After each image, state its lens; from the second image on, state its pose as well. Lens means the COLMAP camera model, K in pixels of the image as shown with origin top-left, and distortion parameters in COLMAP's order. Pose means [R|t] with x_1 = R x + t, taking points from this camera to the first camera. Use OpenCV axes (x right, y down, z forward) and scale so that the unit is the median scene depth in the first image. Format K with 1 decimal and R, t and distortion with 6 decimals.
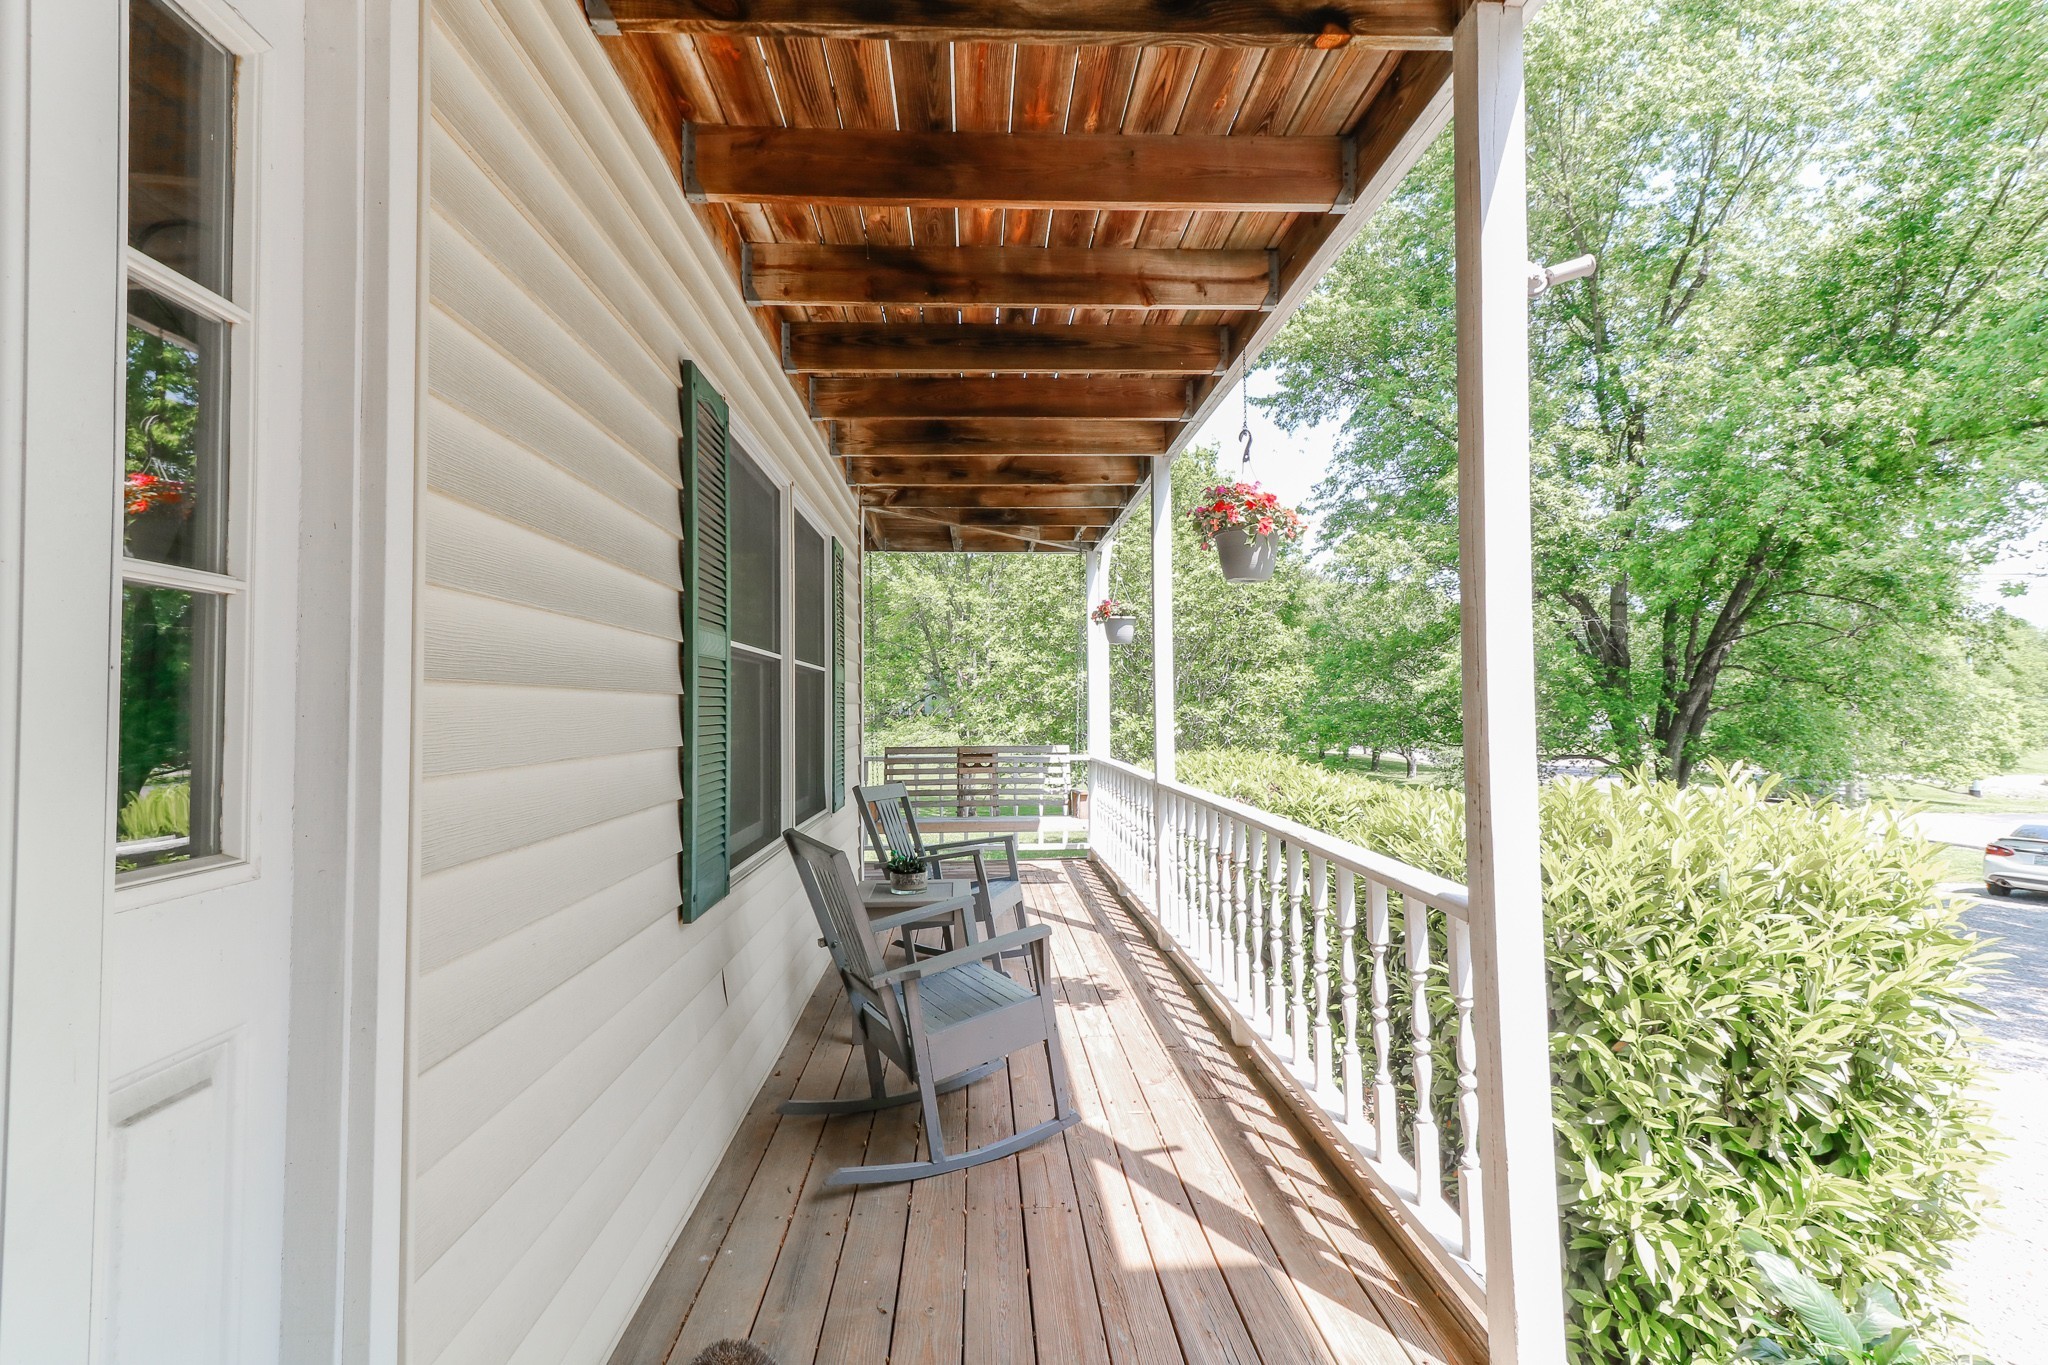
lens RADIAL K [[942.4, 0, 1021.2], [0, 942.4, 678.7], [0, 0, 1]] dist [0.013105, -0.000652]
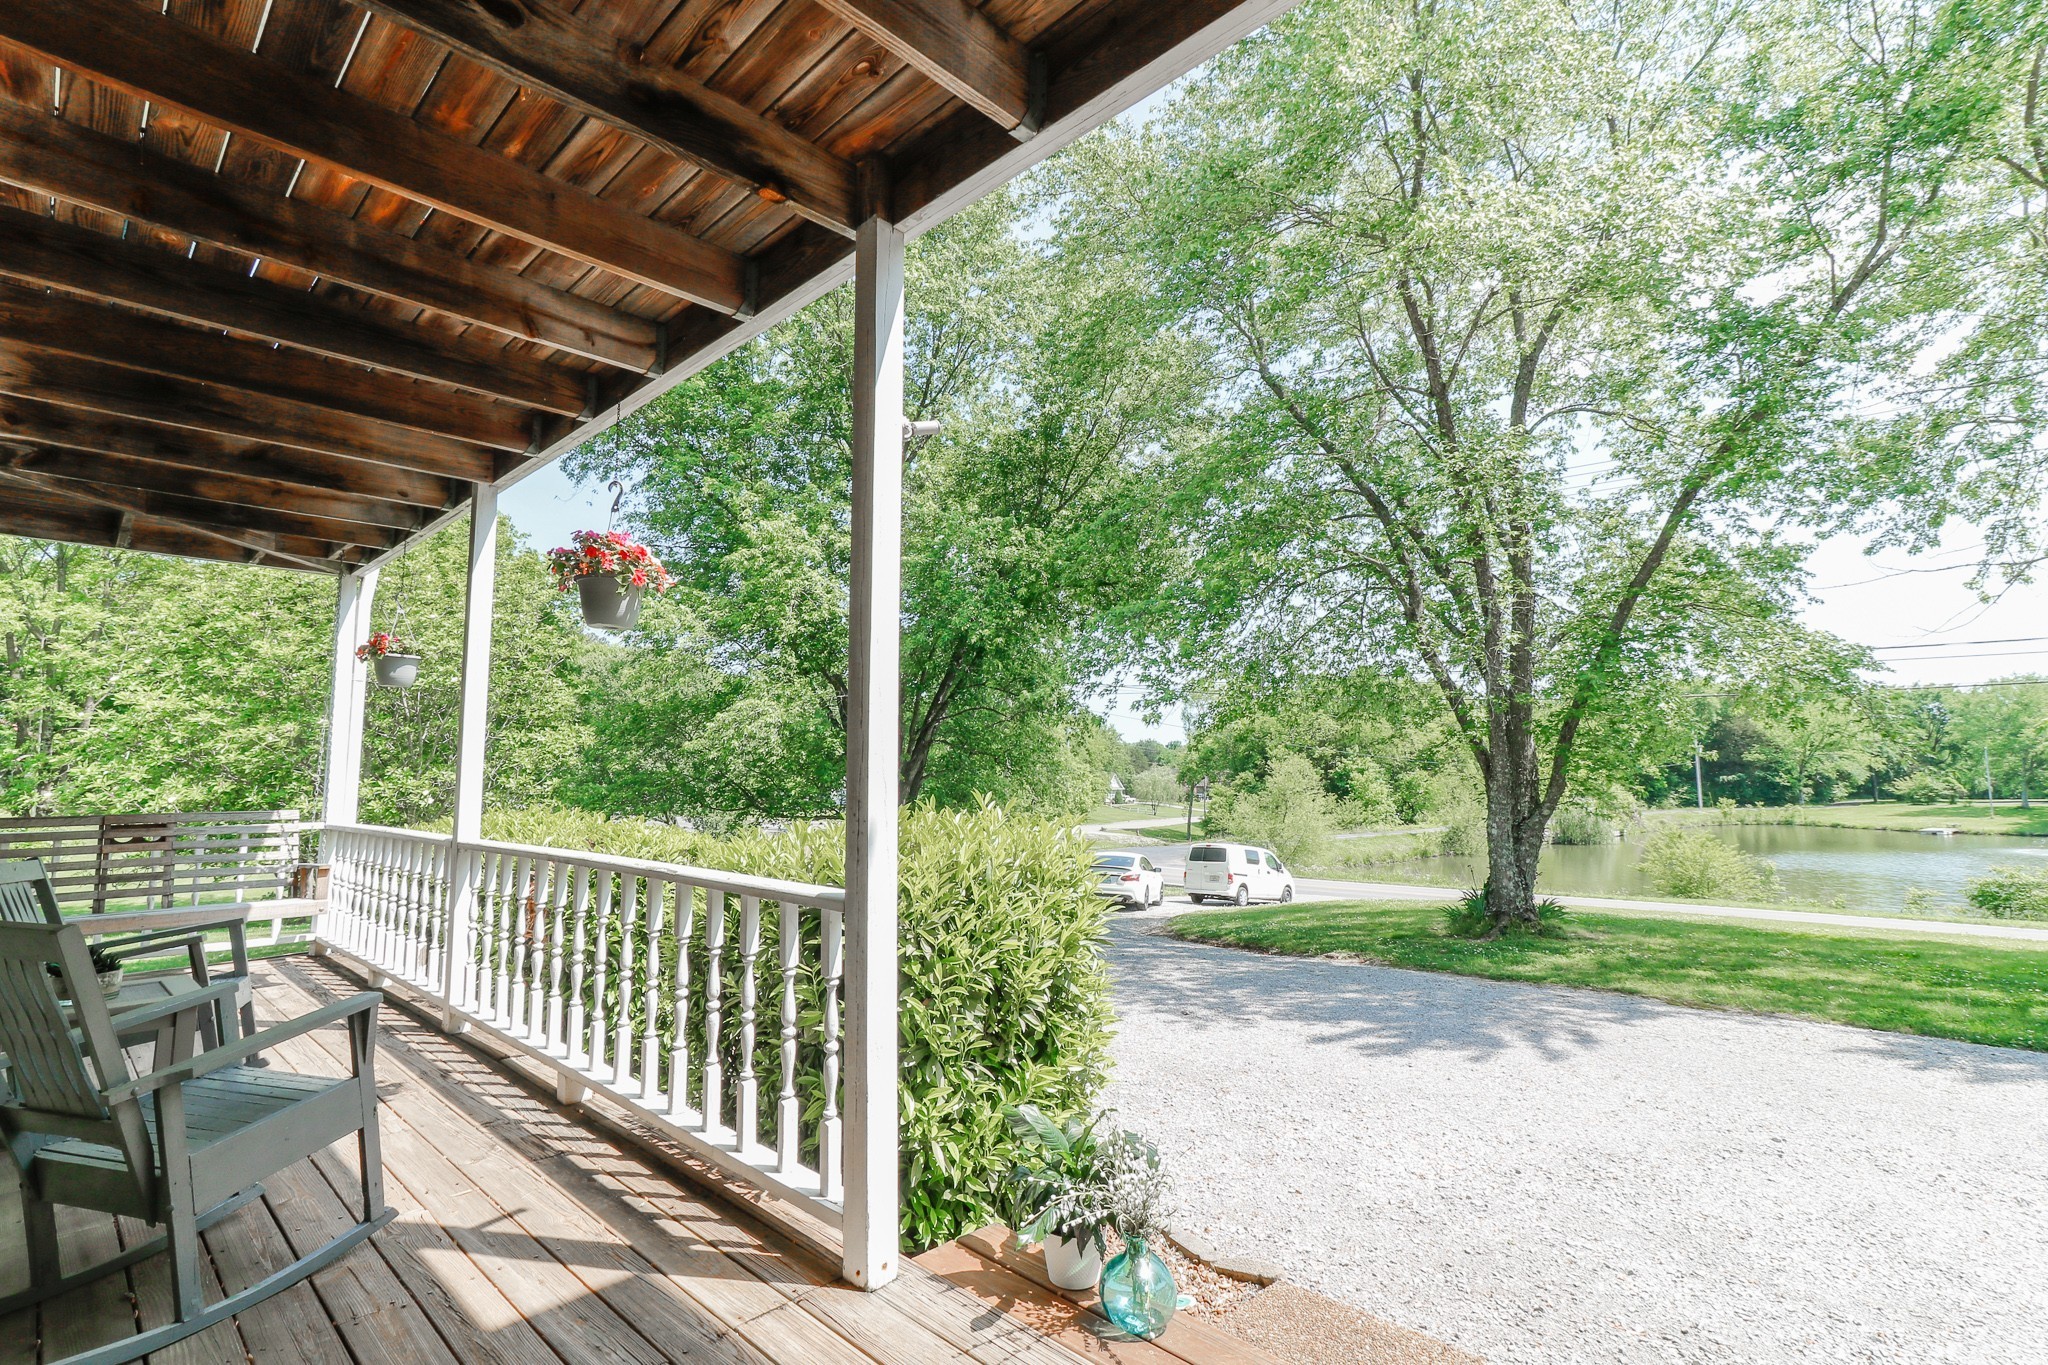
lens RADIAL K [[957.6, 0, 1025.2], [0, 957.6, 678.1], [0, 0, 1]] dist [0.015029, 0.000677]
pose [[0.740065, 0.073619, 0.668493, -0.139293], [-0.025935, 0.996375, -0.081016, 0.027507], [-0.672035, 0.042620, 0.739292, -0.074697]]
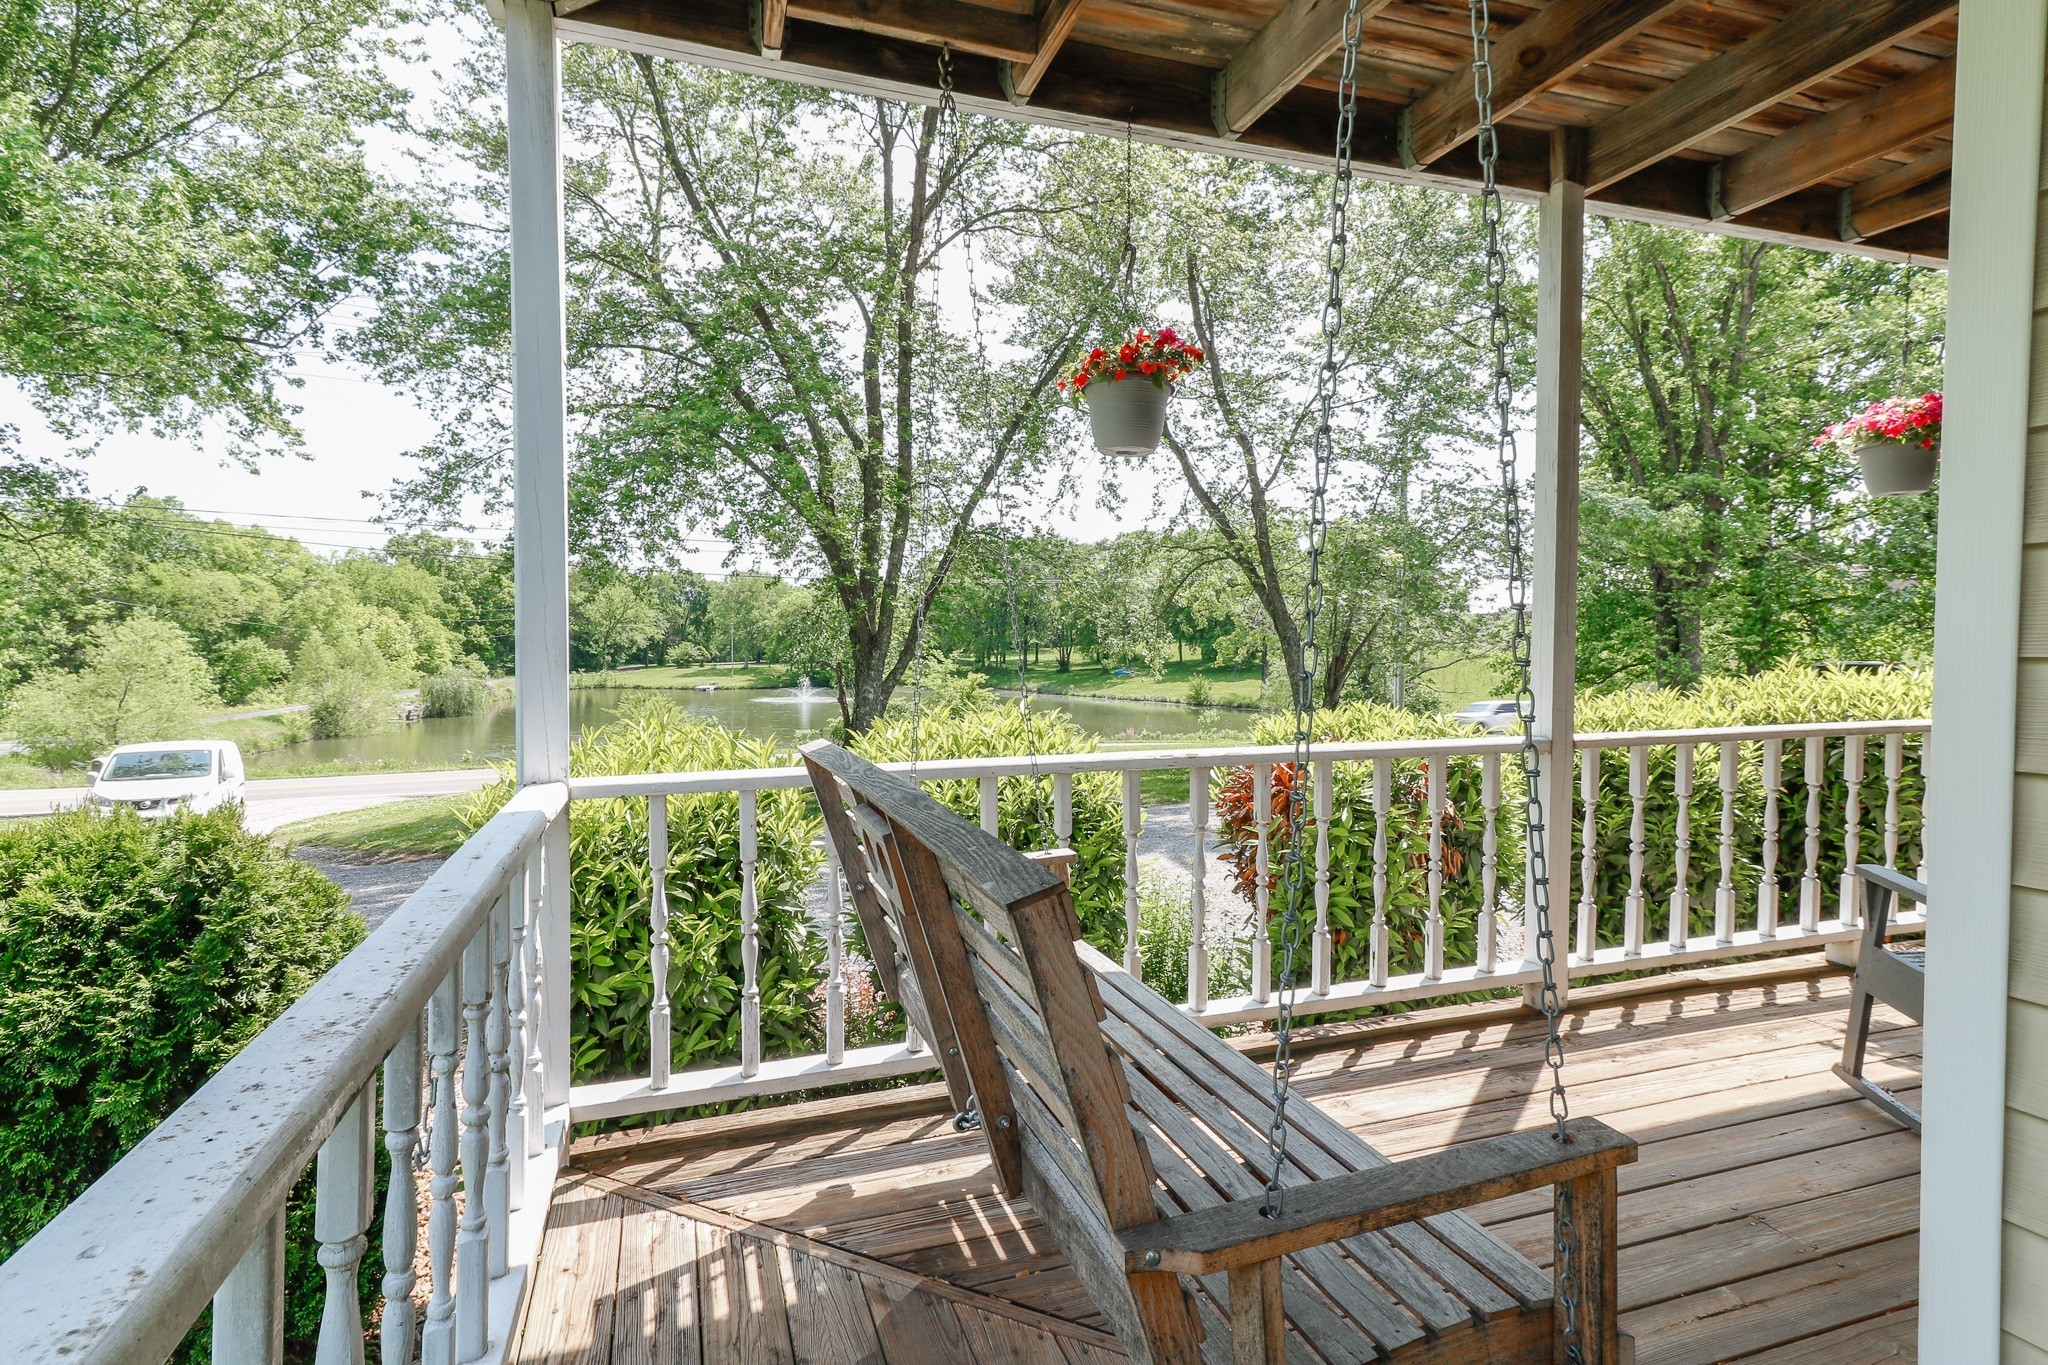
lens RADIAL K [[1011.6, 0, 1024.7], [0, 1011.6, 673.9], [0, 0, 1]] dist [0.002341, 0.000533]
pose [[-0.276056, -0.021055, 0.960911, -0.622600], [-0.030077, 0.999460, 0.013259, 0.095281], [-0.960671, -0.025241, -0.276540, 1.977073]]
